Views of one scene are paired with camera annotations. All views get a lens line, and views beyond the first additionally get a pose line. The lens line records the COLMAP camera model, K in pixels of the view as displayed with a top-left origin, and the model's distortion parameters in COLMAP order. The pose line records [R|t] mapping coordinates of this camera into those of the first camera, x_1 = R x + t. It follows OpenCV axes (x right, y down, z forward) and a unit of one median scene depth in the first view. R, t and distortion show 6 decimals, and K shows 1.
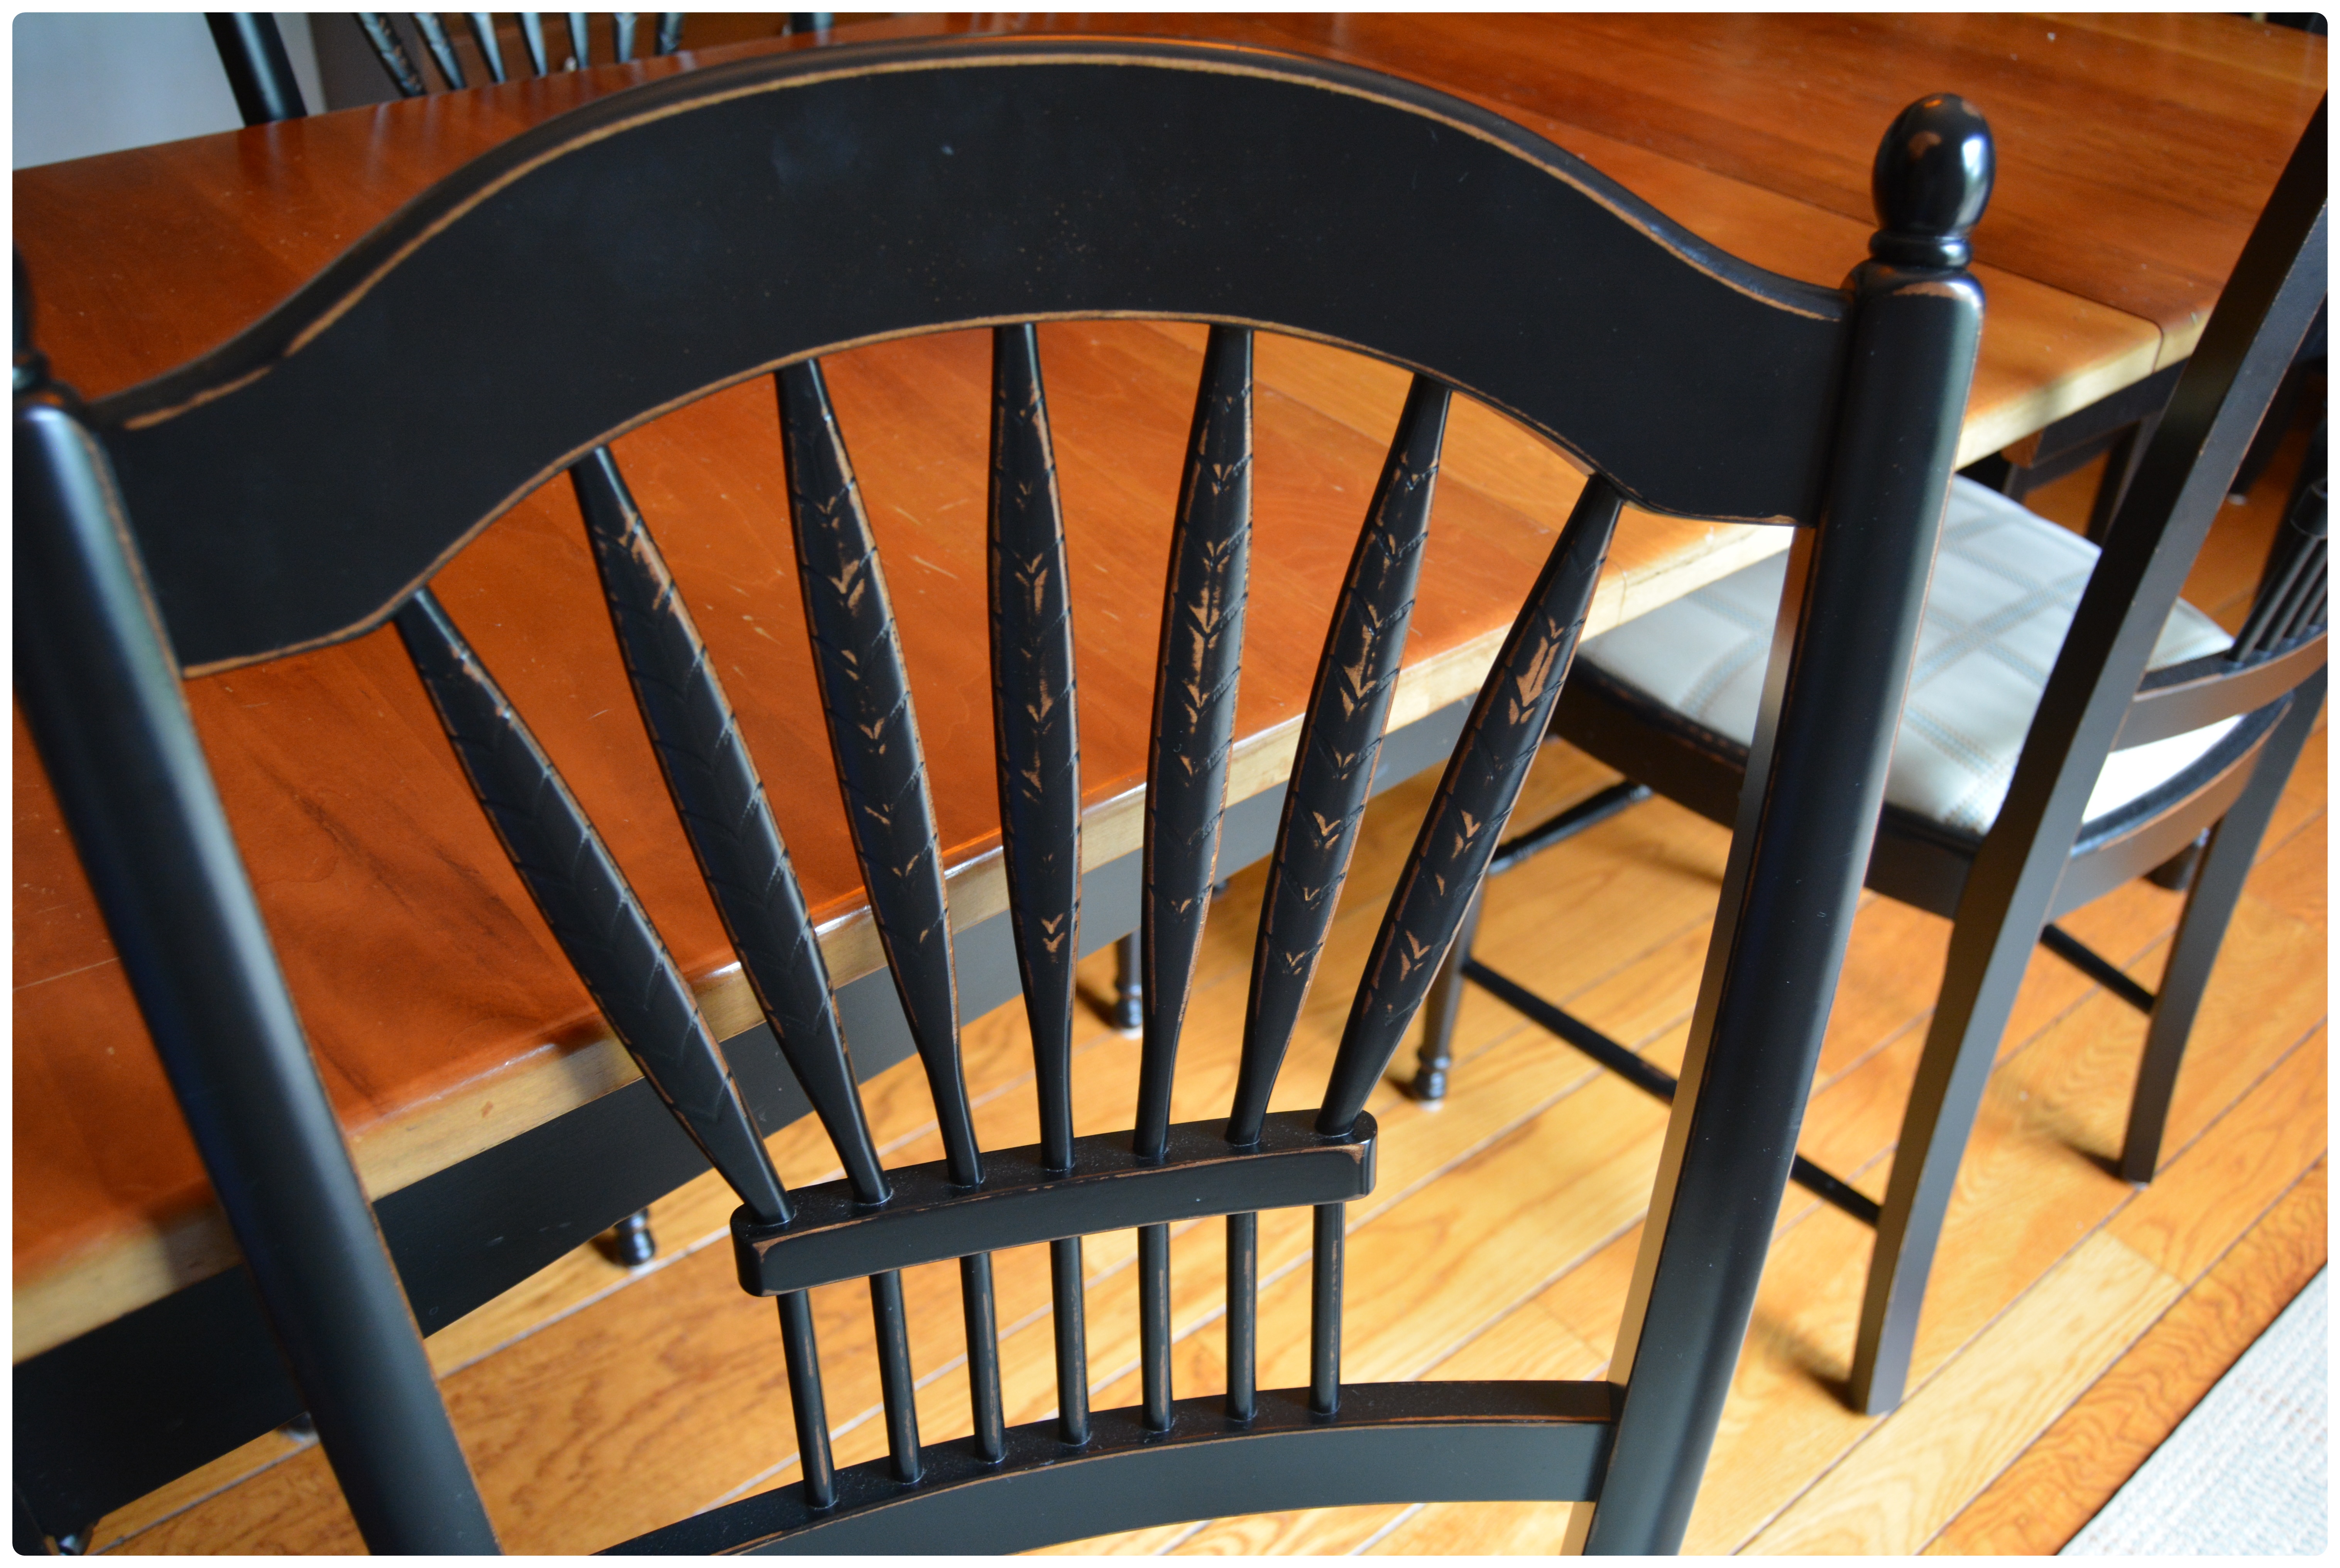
lens RADIAL K [[1940.5, 0, 1192.9], [0, 1940.5, 805.4], [0, 0, 1]] dist [-0.076868, 0.019618]
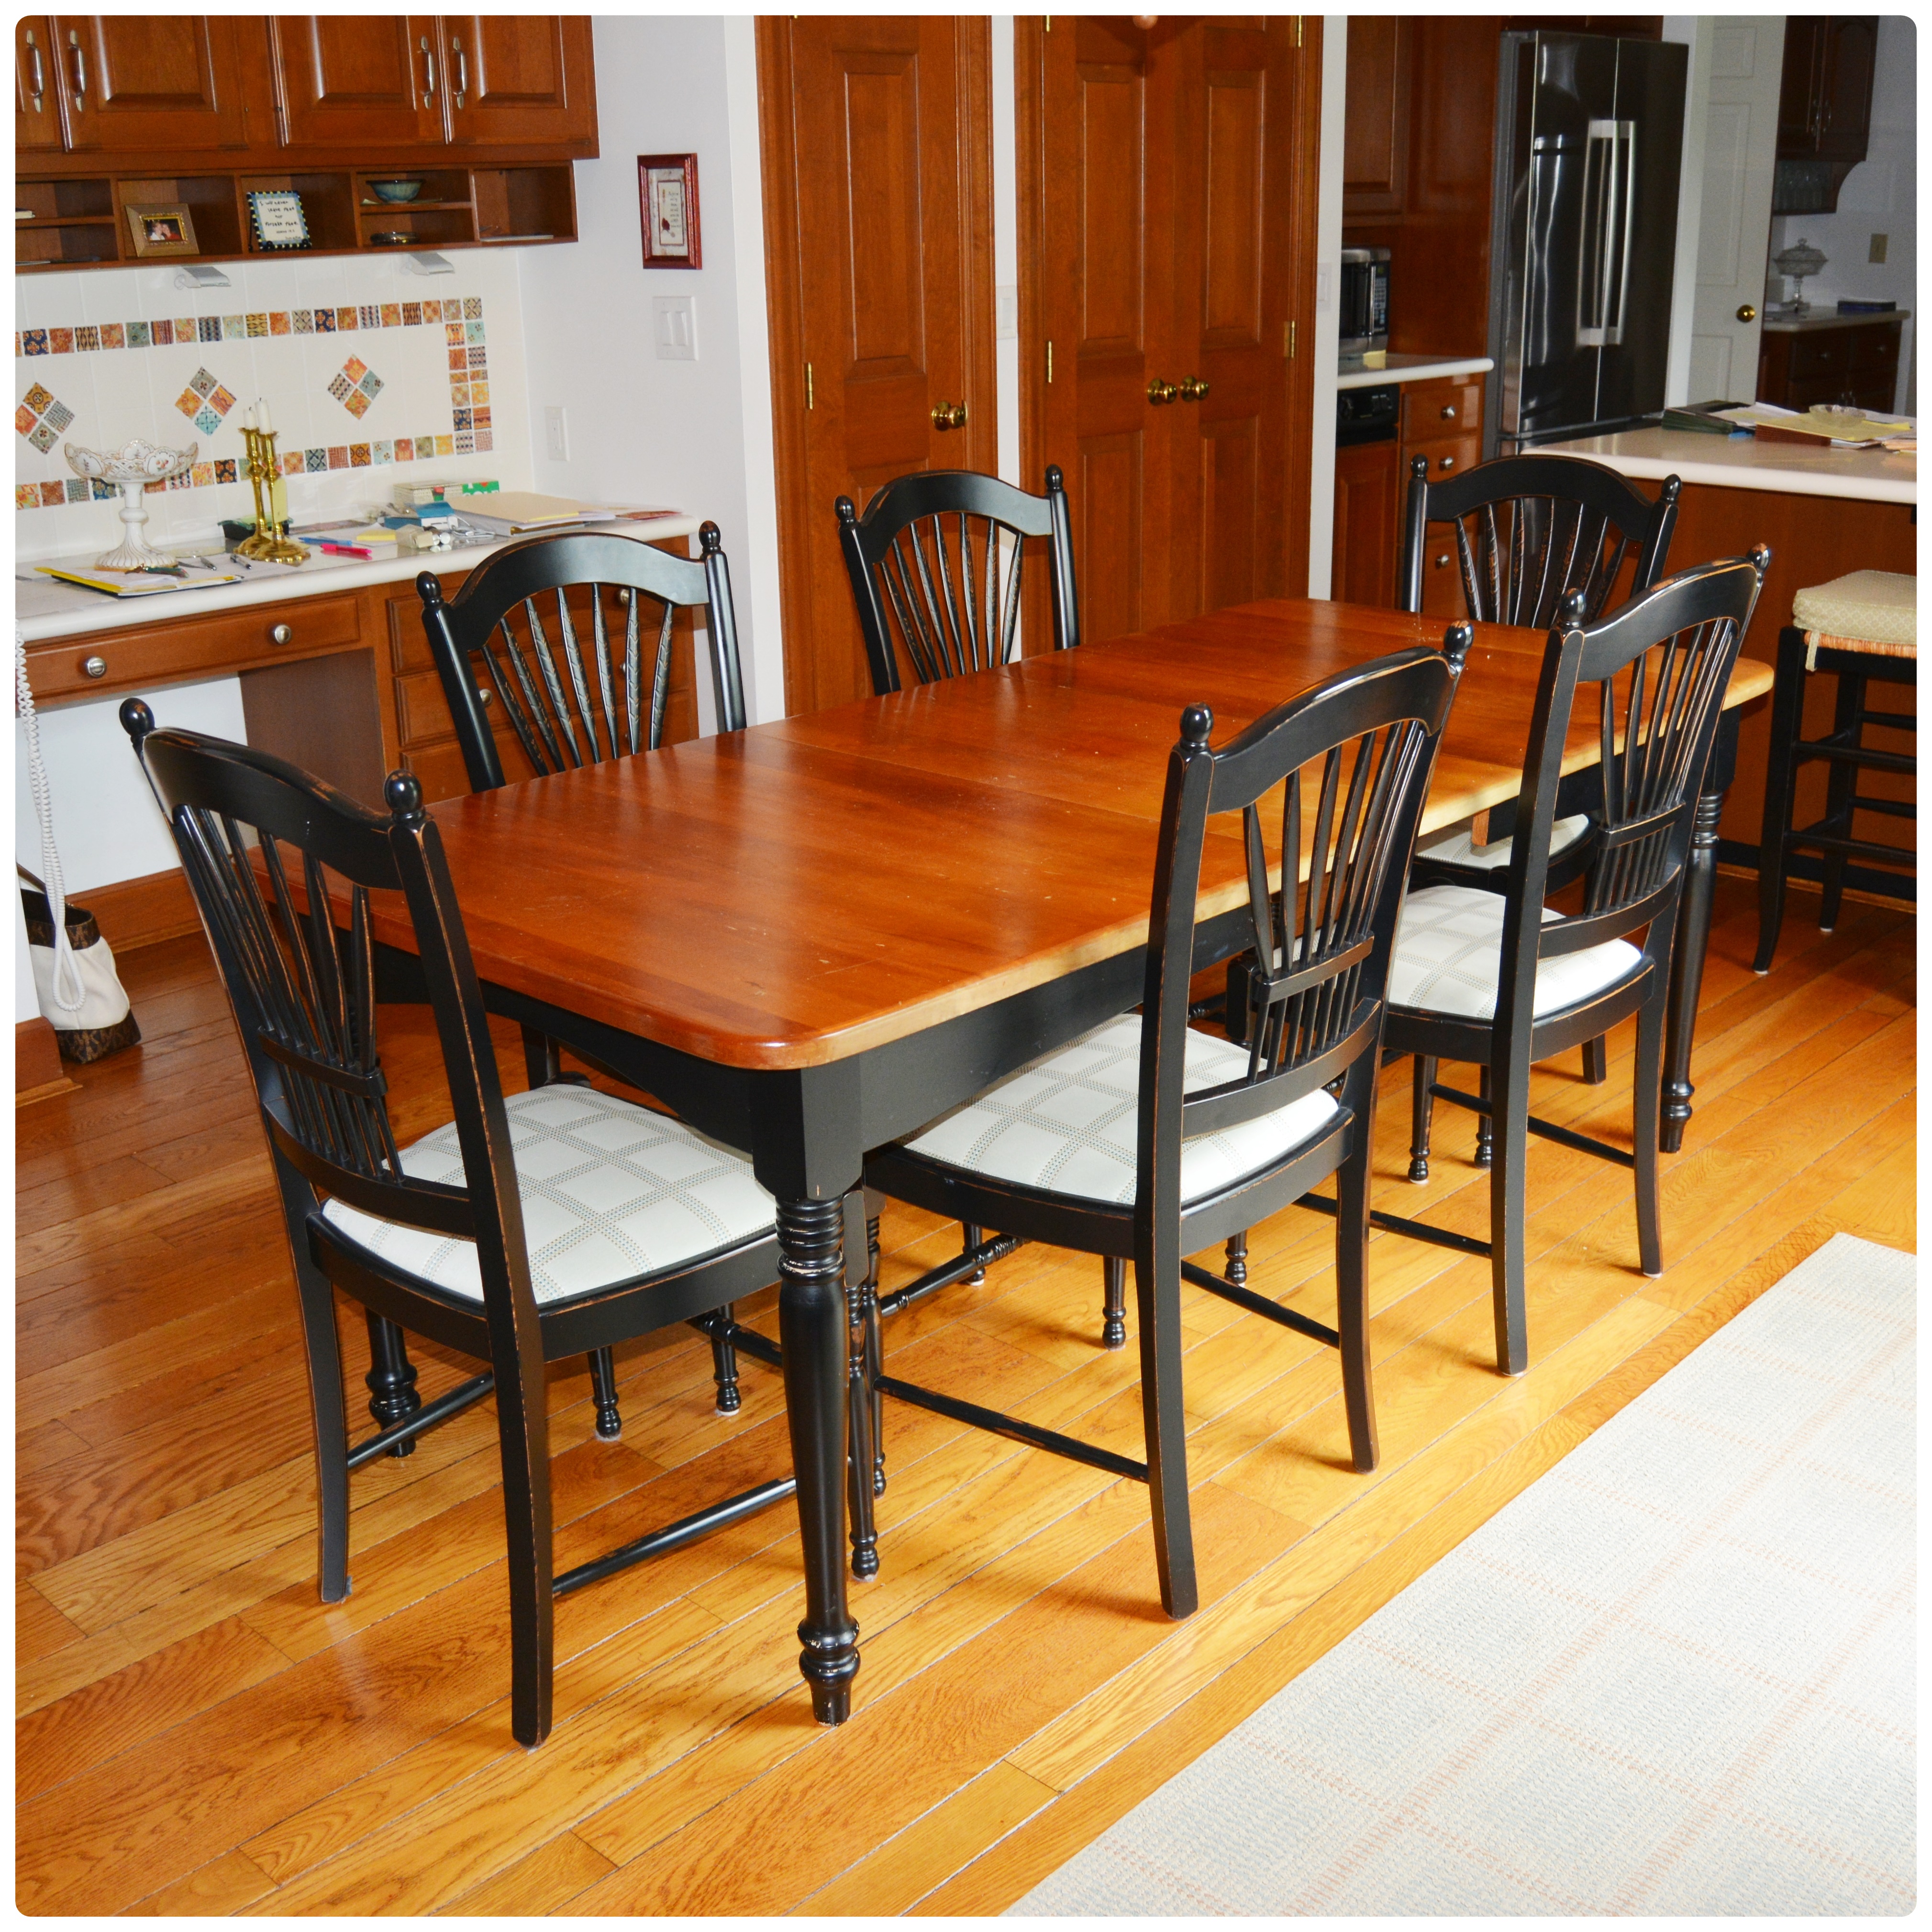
lens RADIAL K [[2300.9, 0, 1023.9], [0, 2300.9, 982.9], [0, 0, 1]] dist [-0.084097, 0.000000]
pose [[0.987065, -0.093854, 0.129975, -0.335373], [0.125473, 0.956904, -0.261898, 0.460932], [-0.099793, 0.274819, 0.956303, -1.083268]]
